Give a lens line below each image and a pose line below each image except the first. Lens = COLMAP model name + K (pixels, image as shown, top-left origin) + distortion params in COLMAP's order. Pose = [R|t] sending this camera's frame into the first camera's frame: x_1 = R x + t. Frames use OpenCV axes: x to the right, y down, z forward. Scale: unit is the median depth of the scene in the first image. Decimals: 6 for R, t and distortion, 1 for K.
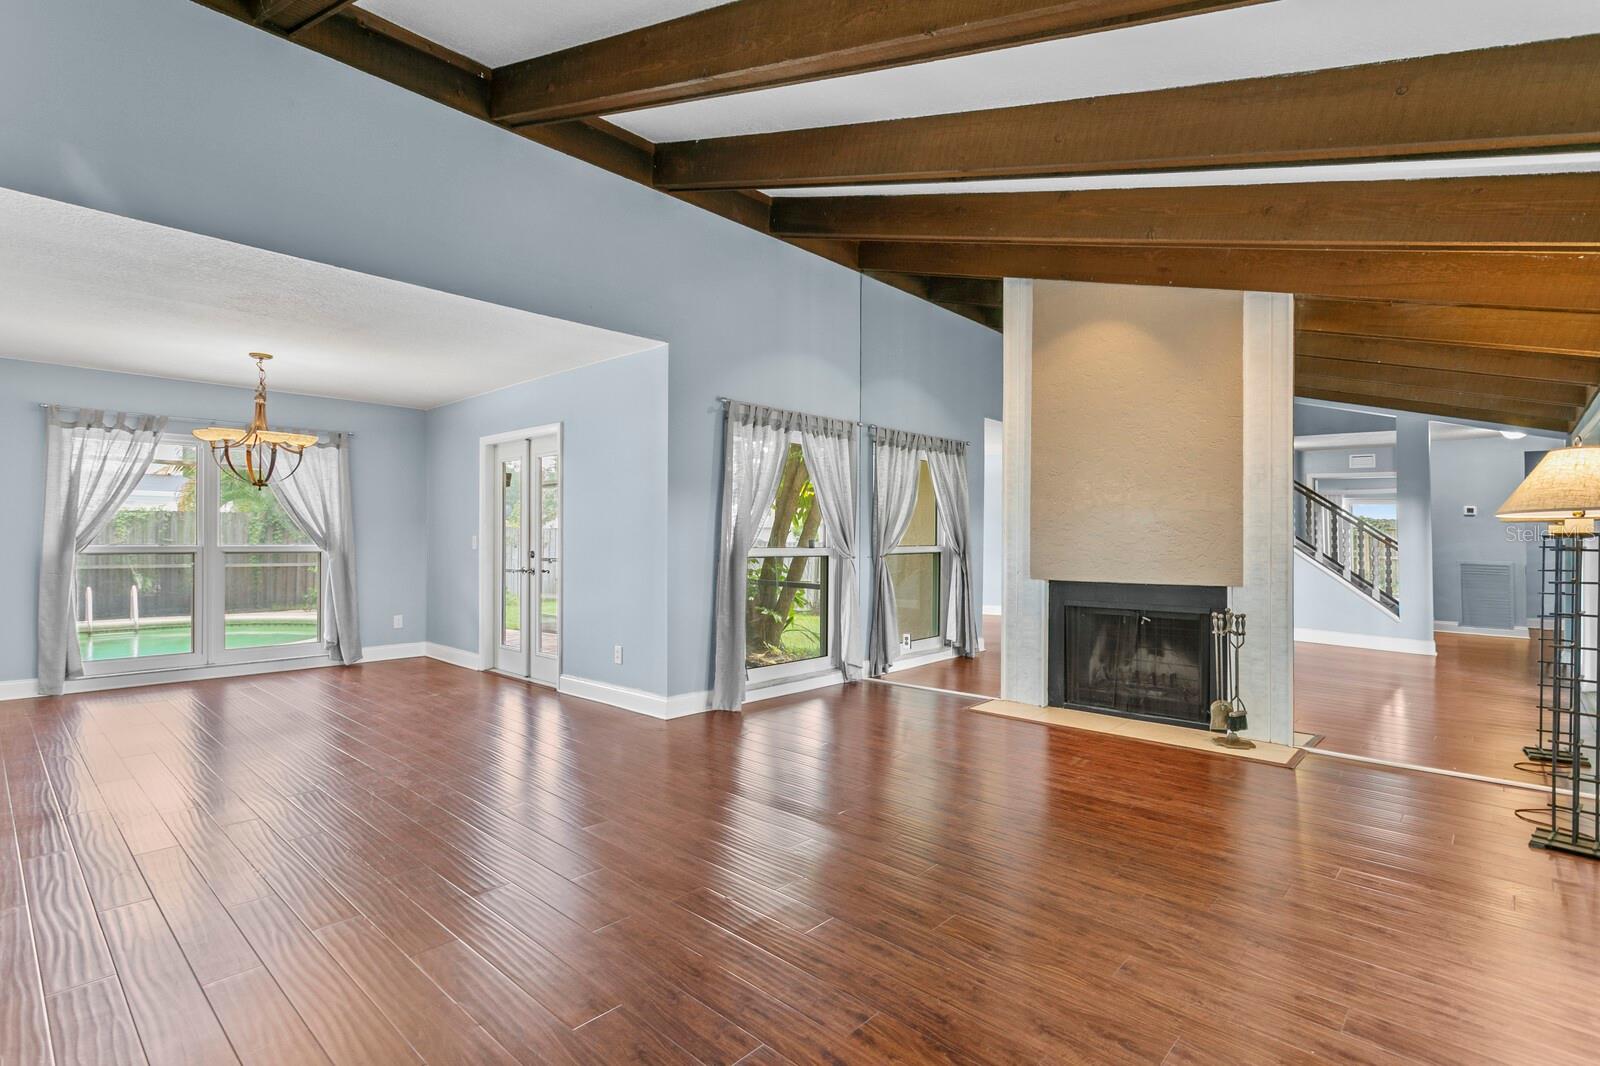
lens RADIAL K [[768.1, 0, 794.9], [0, 768.1, 537.6], [0, 0, 1]] dist [-0.000184, 0.001599]
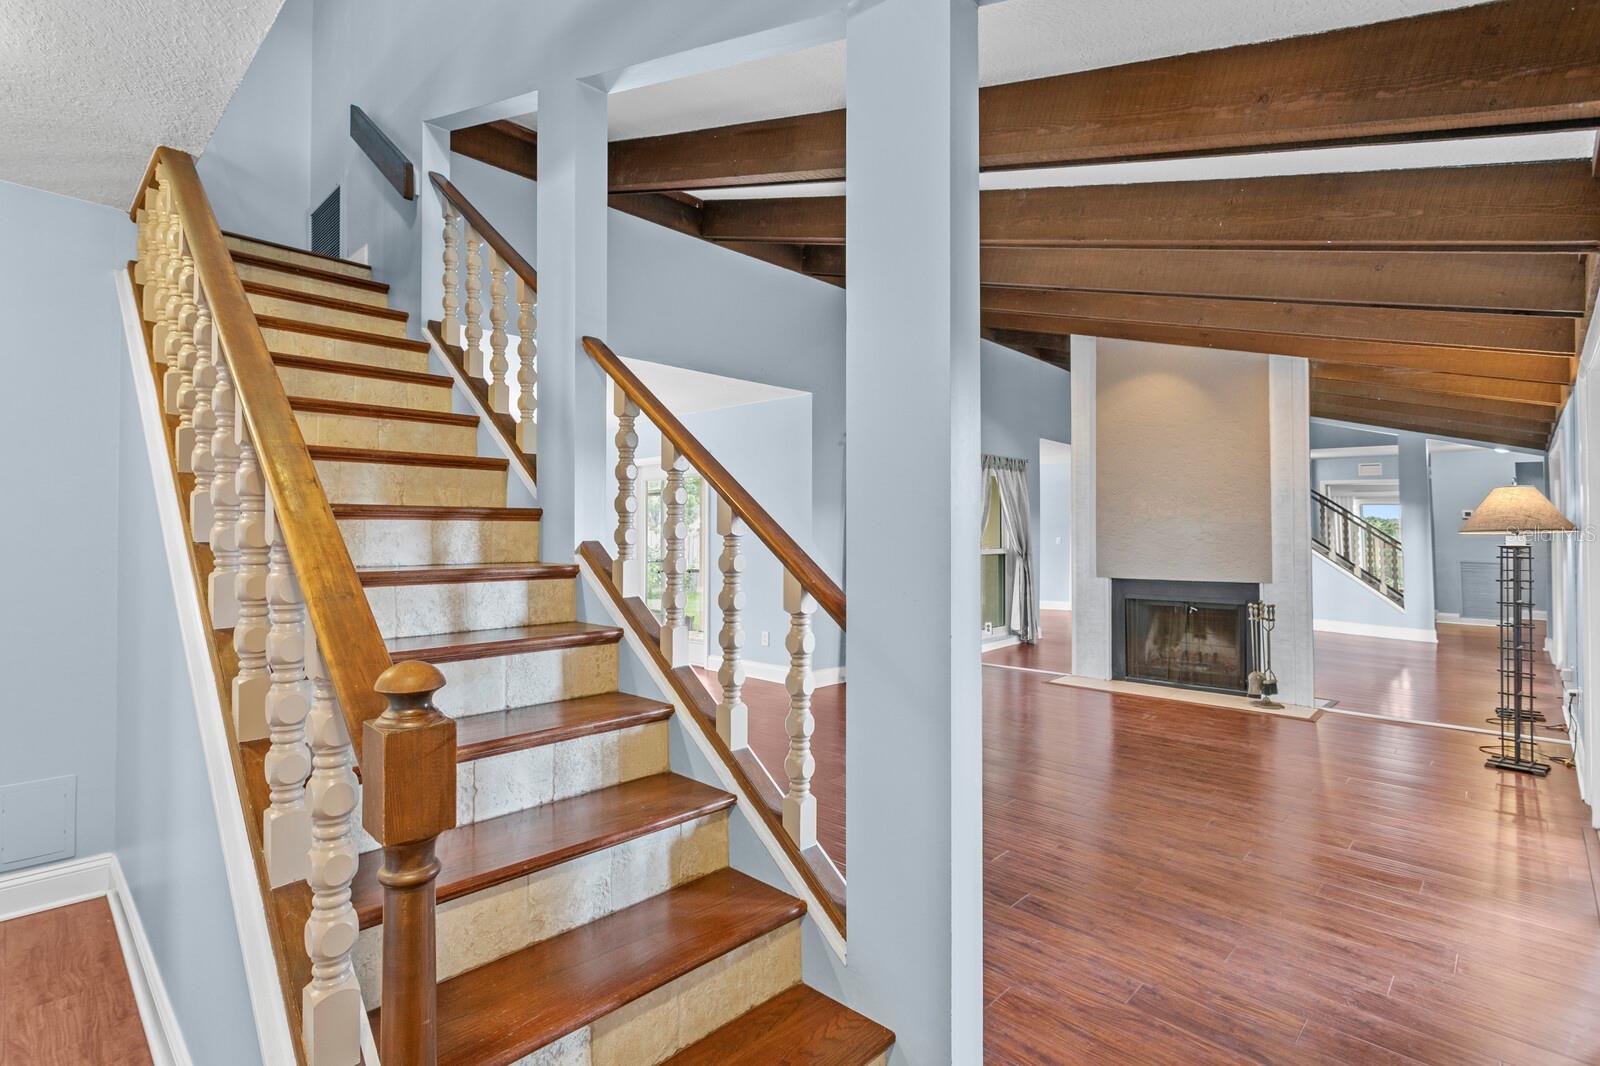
lens RADIAL K [[768.1, 0, 785.6], [0, 768.1, 518.3], [0, 0, 1]] dist [-0.000184, 0.001599]
pose [[0.999771, -0.003918, -0.021053, -0.174958], [0.003520, 0.999815, -0.018925, -0.020033], [0.021123, 0.018847, 0.999599, -0.261632]]
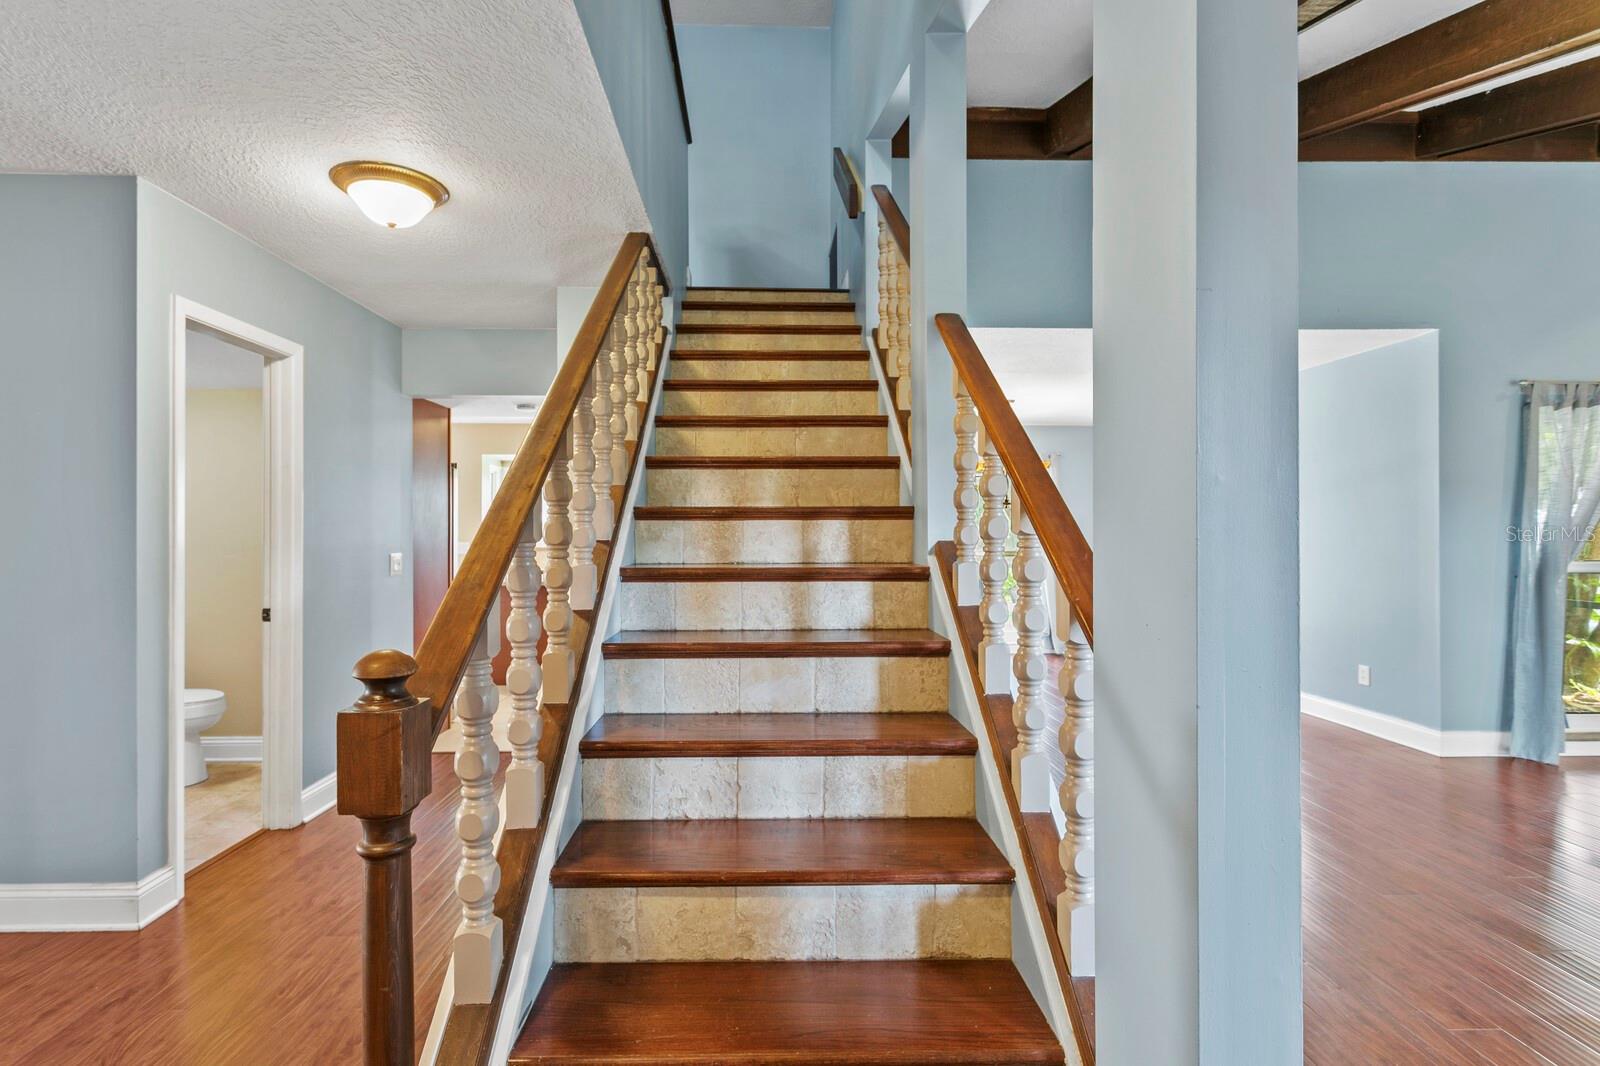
lens RADIAL K [[768.1, 0, 787.0], [0, 768.1, 530.9], [0, 0, 1]] dist [-0.000184, 0.001599]
pose [[0.699625, -0.009700, -0.714444, -0.057643], [0.005711, 0.999952, -0.007983, -0.017821], [0.714487, 0.001505, 0.699647, -0.145235]]
